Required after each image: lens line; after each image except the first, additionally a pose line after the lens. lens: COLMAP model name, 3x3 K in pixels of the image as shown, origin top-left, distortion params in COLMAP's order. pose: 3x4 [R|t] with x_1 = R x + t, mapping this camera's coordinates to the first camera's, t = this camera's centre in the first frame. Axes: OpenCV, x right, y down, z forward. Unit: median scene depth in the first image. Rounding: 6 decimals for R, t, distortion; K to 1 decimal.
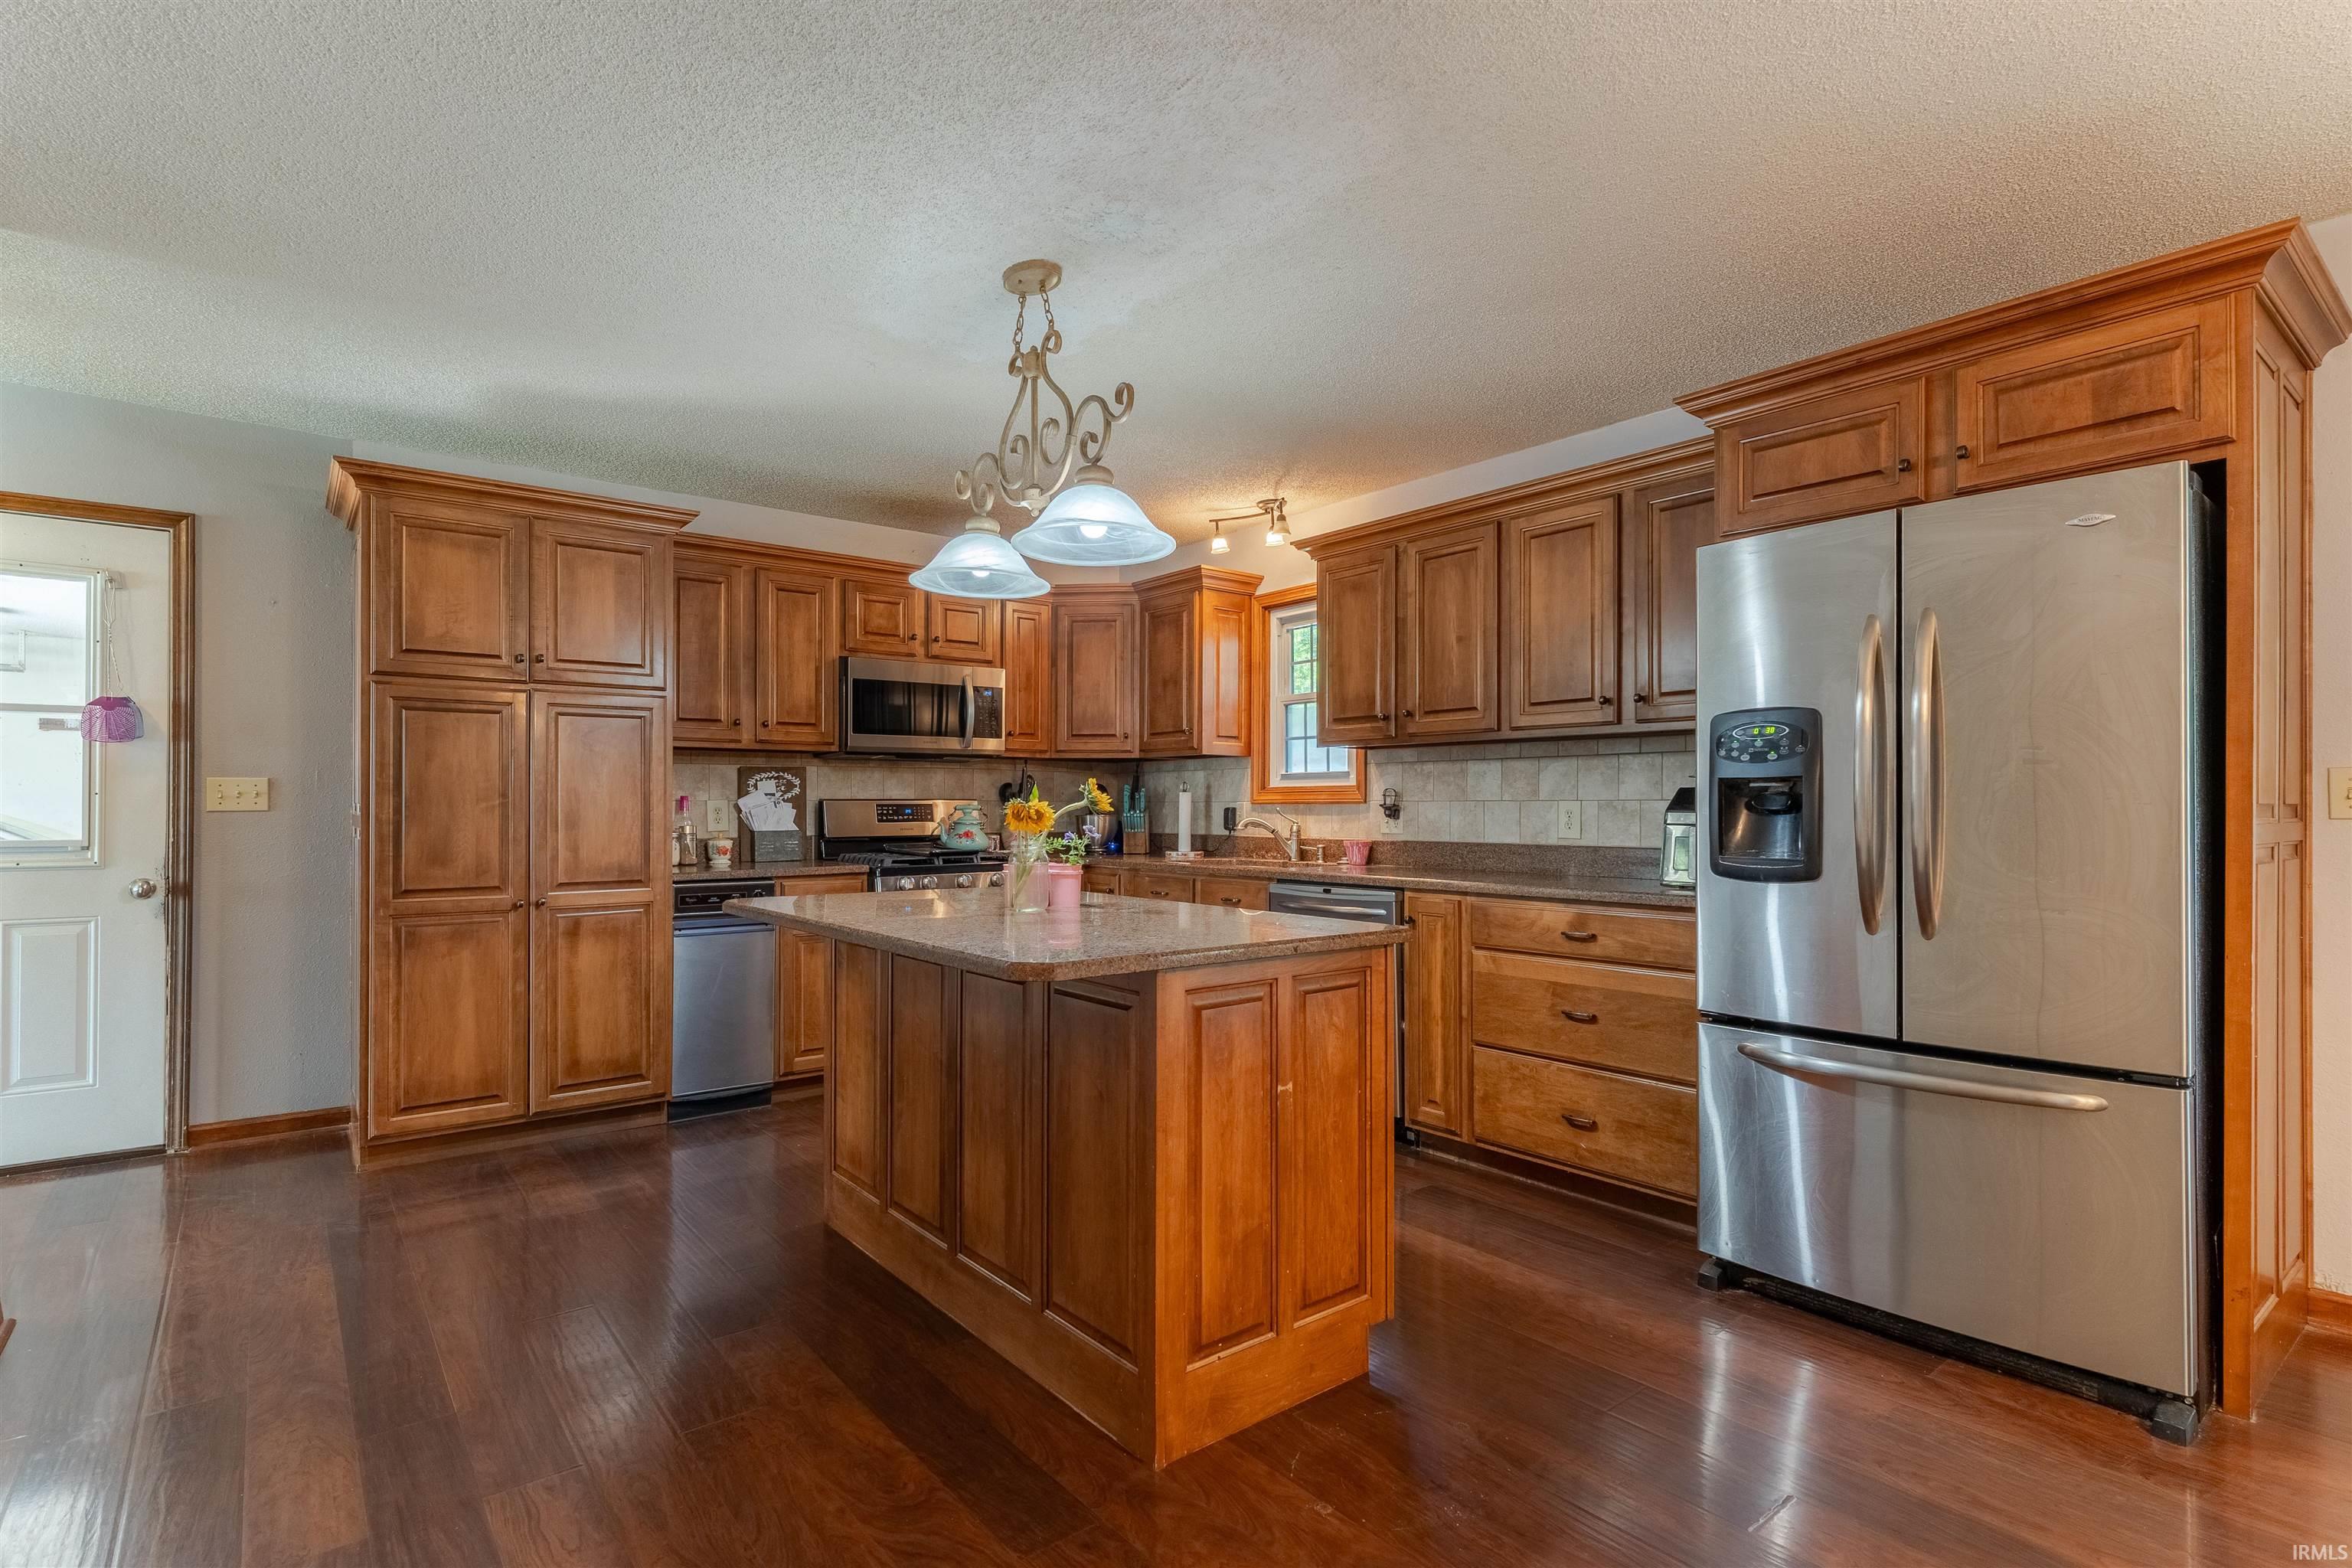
lens RADIAL K [[1136.5, 0, 1177.4], [0, 1136.5, 794.1], [0, 0, 1]] dist [0.008336, 0.000368]
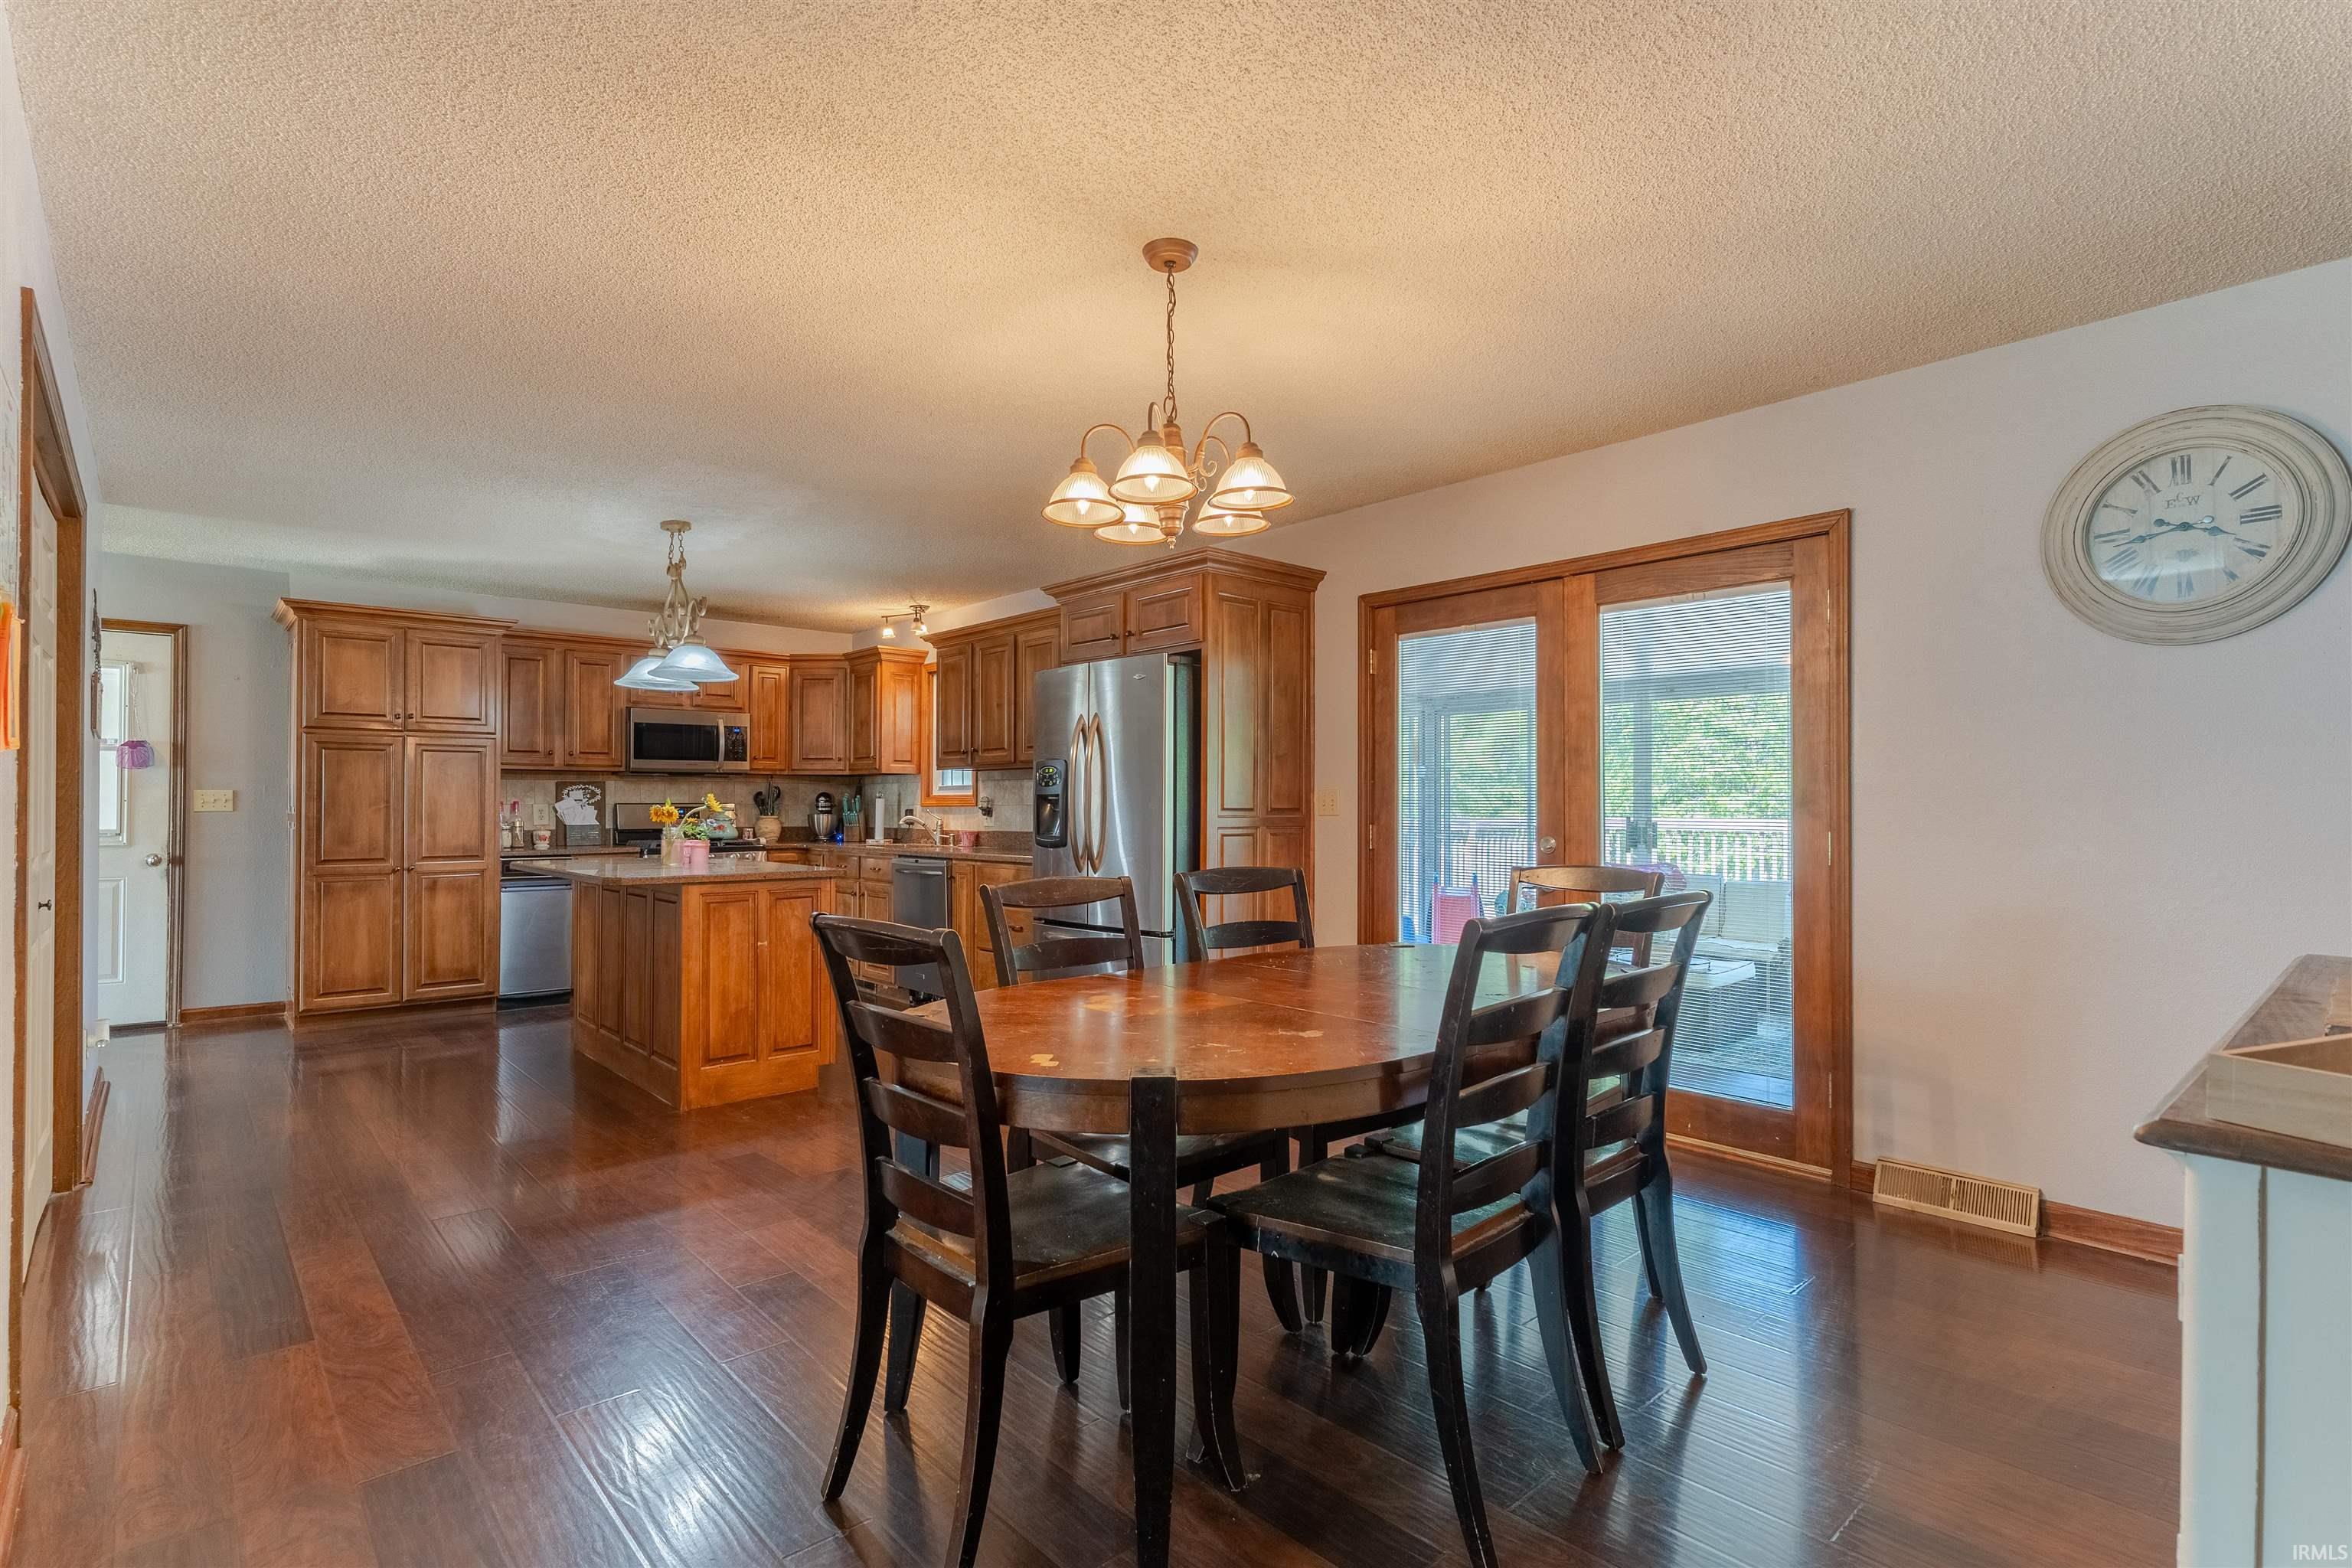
lens RADIAL K [[1136.5, 0, 1167.5], [0, 1136.5, 788.0], [0, 0, 1]] dist [0.008336, 0.000368]
pose [[0.998859, 0.001431, 0.047741, 0.430902], [-0.001159, 0.999983, -0.005738, -0.010118], [-0.047749, 0.005676, 0.998843, -0.659331]]
